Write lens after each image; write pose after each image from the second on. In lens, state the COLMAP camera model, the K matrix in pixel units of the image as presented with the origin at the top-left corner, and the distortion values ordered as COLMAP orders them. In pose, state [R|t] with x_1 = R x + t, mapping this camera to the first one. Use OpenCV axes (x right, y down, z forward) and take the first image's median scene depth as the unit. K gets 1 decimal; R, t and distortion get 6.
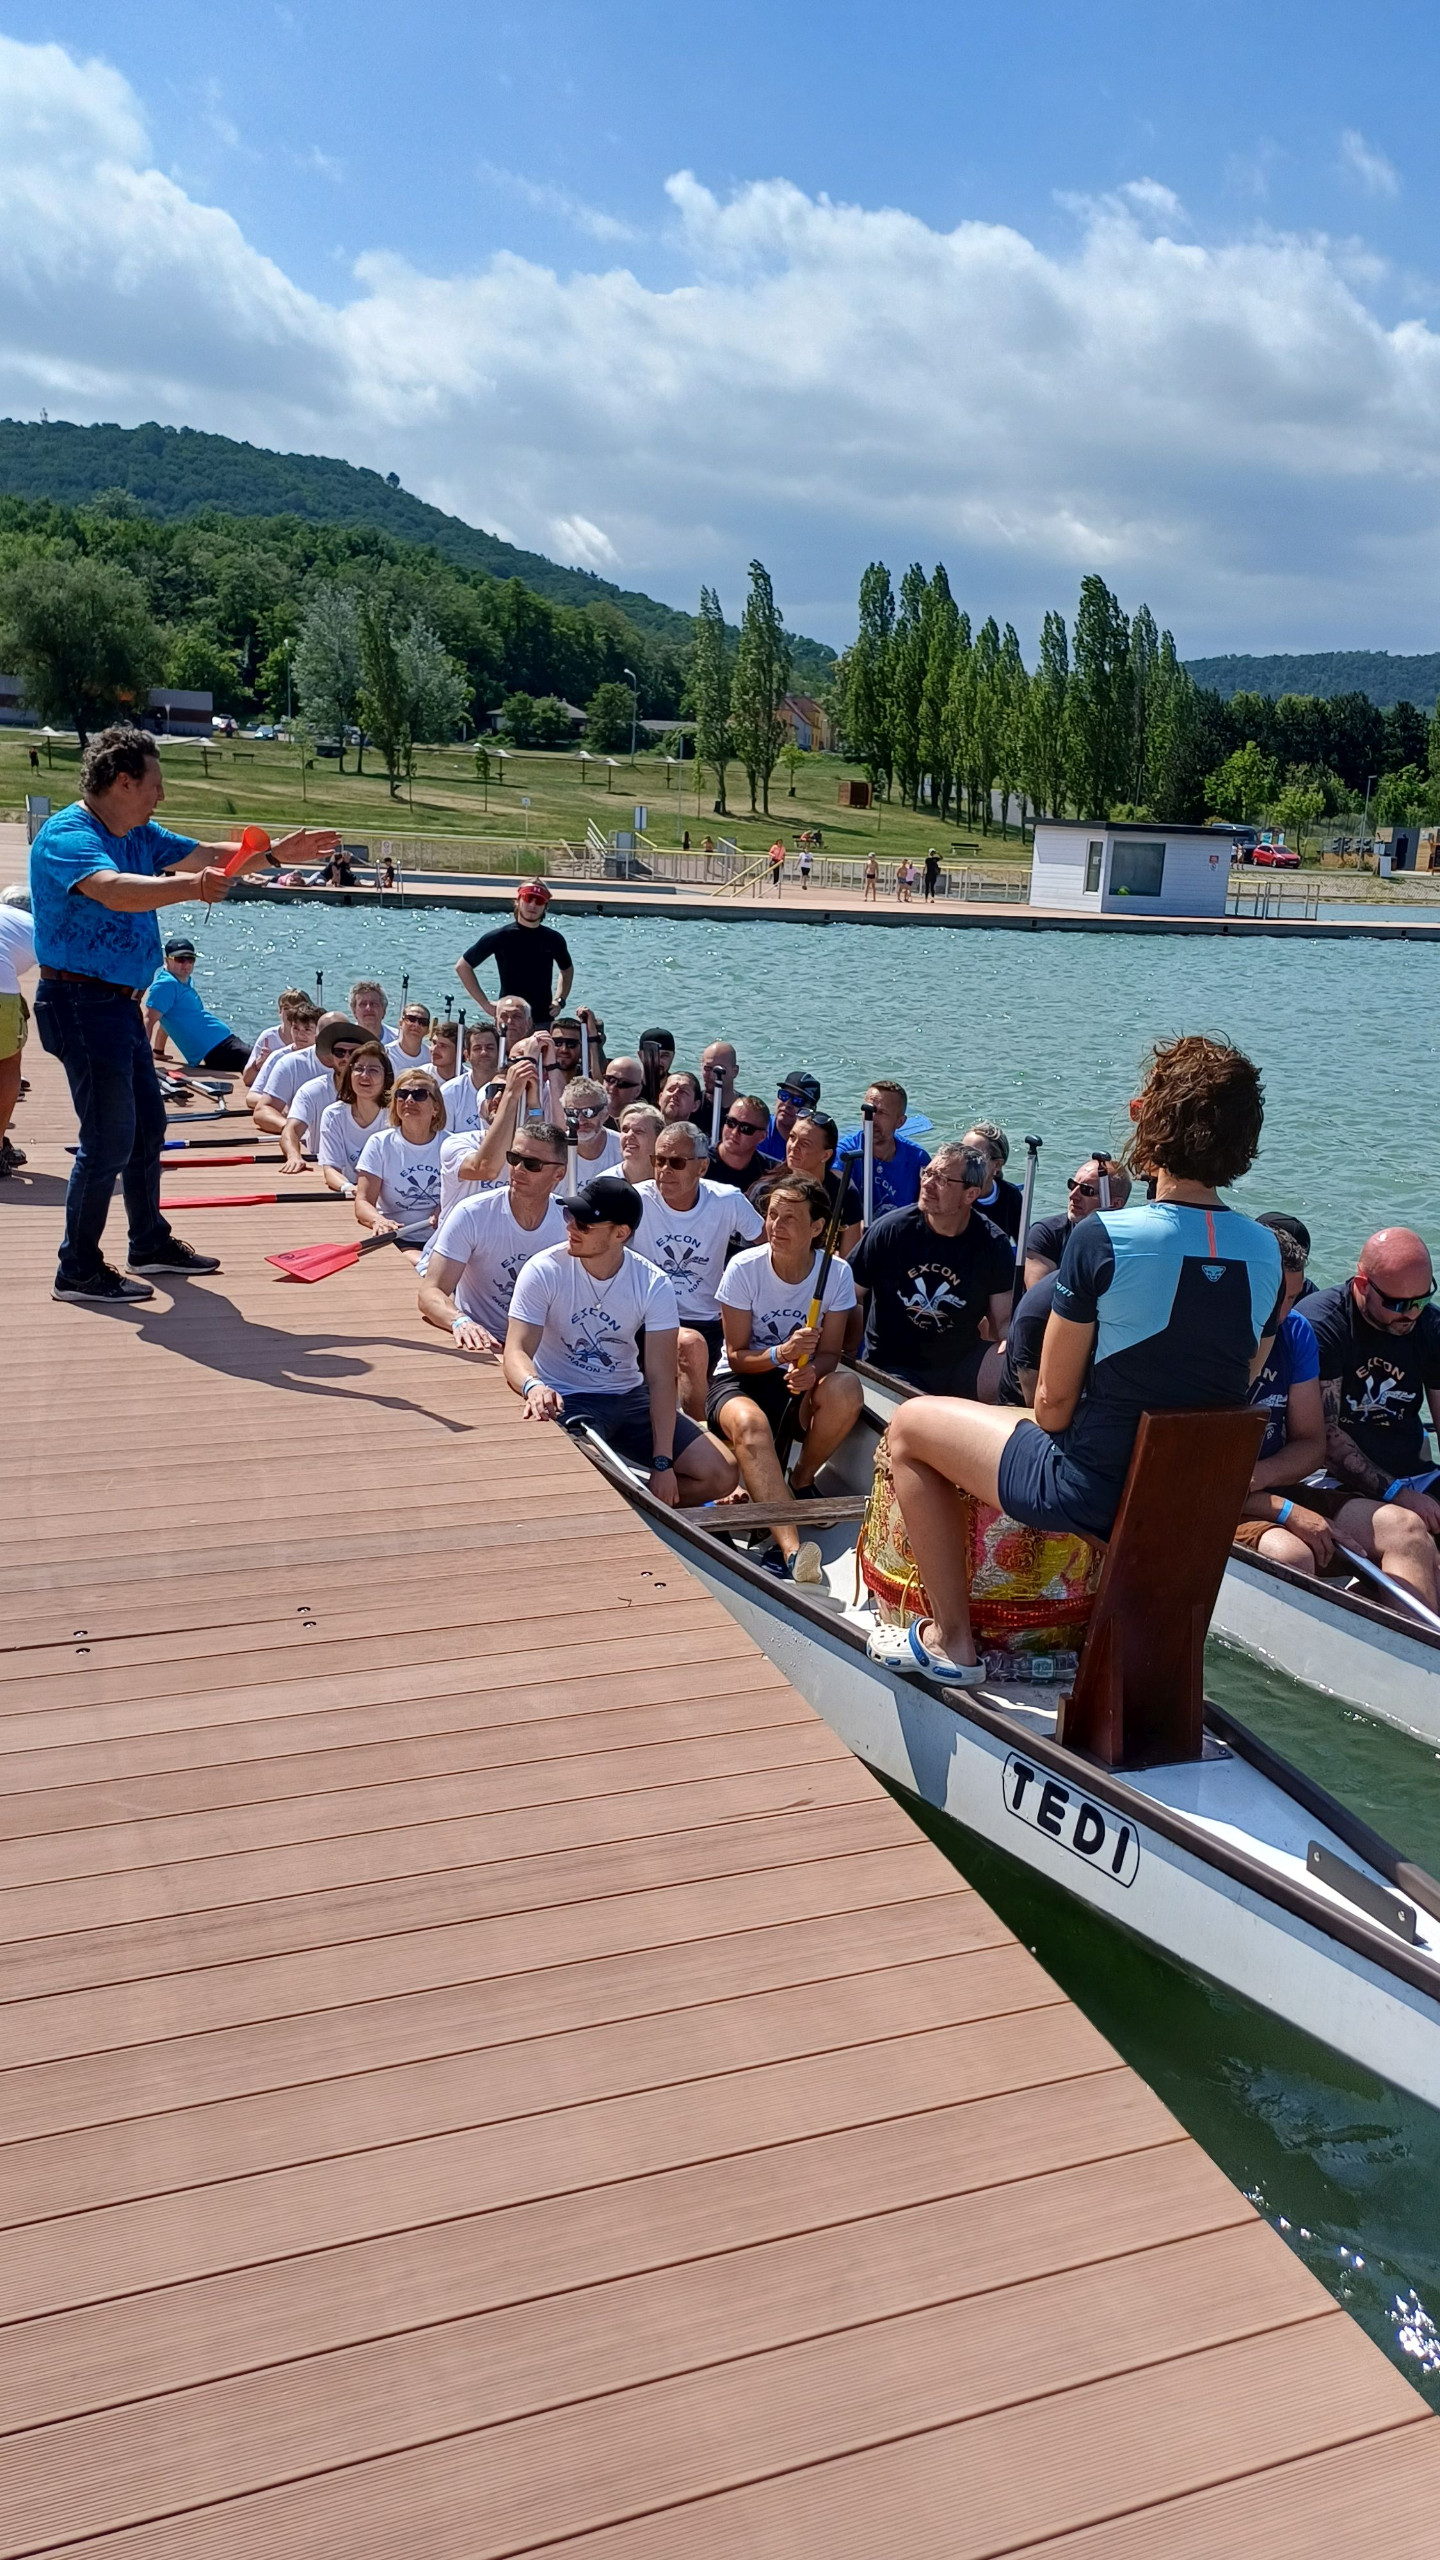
lens RADIAL K [[2003.6, 0, 730.4], [0, 2003.6, 1330.9], [0, 0, 1]] dist [0.059100, -0.059909]
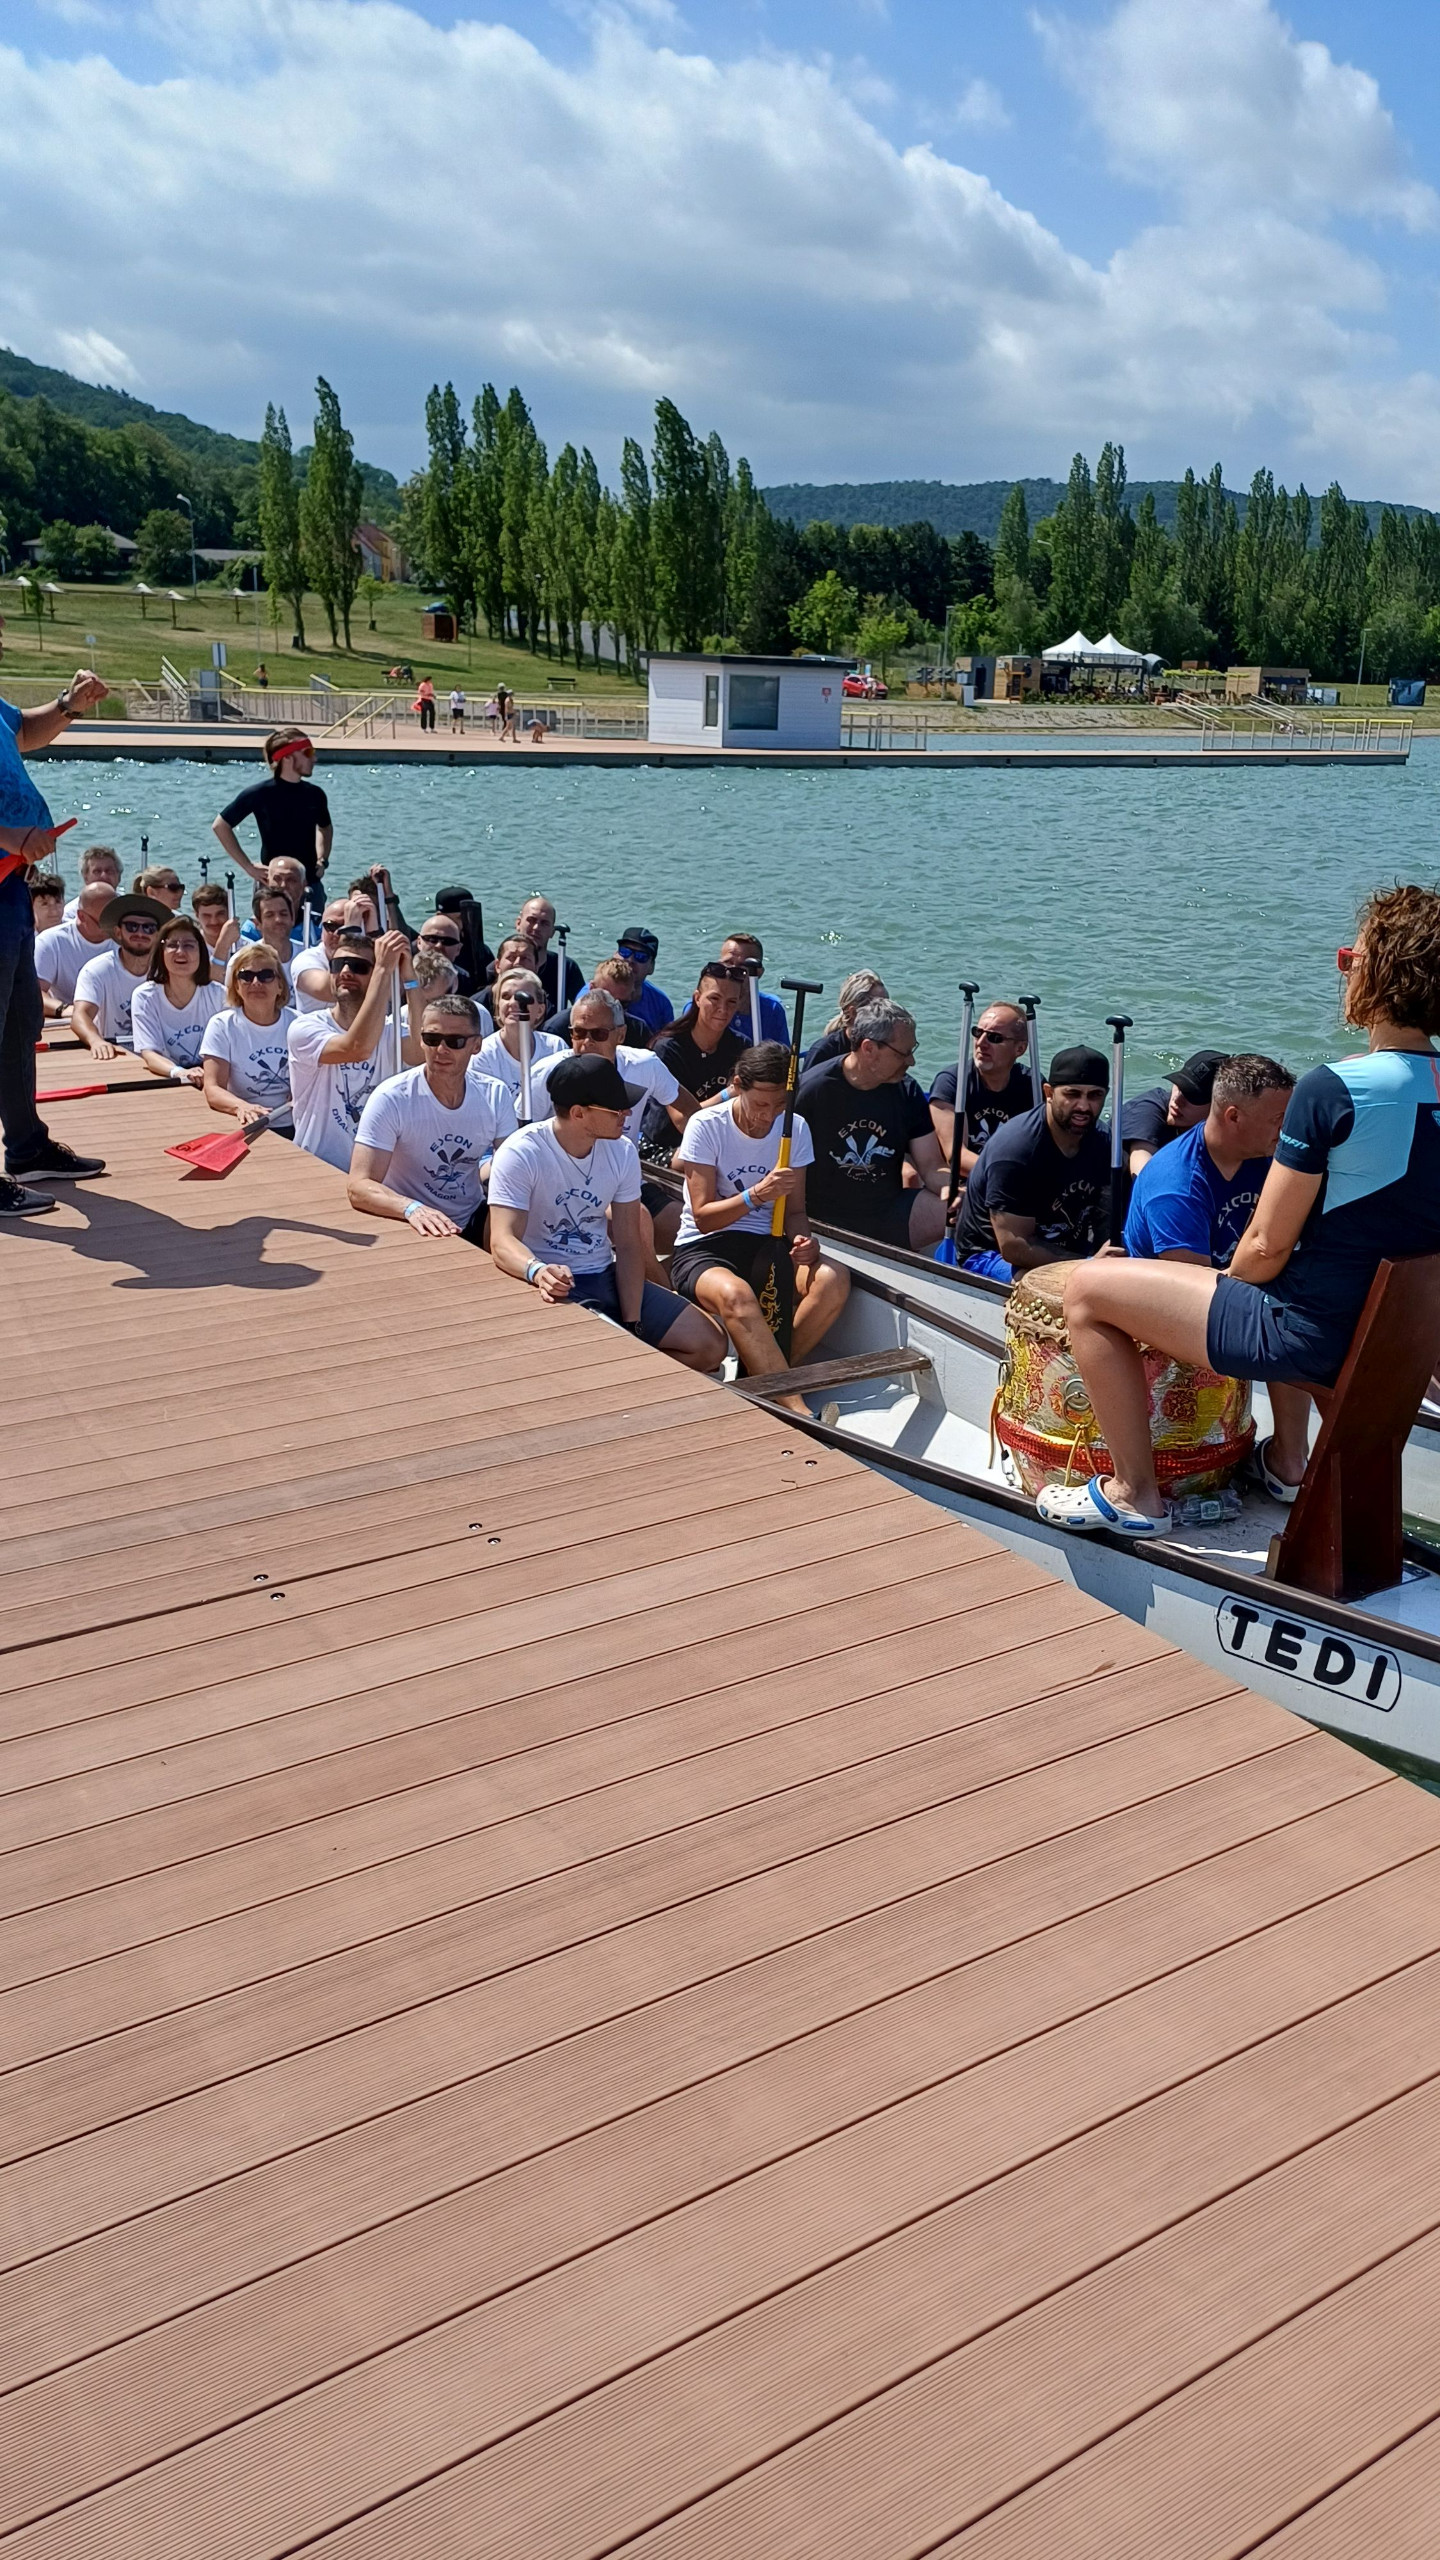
lens RADIAL K [[2003.6, 0, 731.4], [0, 2003.6, 1291.0], [0, 0, 1]] dist [0.059100, -0.059909]
pose [[0.976801, -0.079863, 0.198701, -0.142075], [0.068216, 0.995564, 0.064799, -0.013985], [-0.202995, -0.049741, 0.977916, 0.025358]]
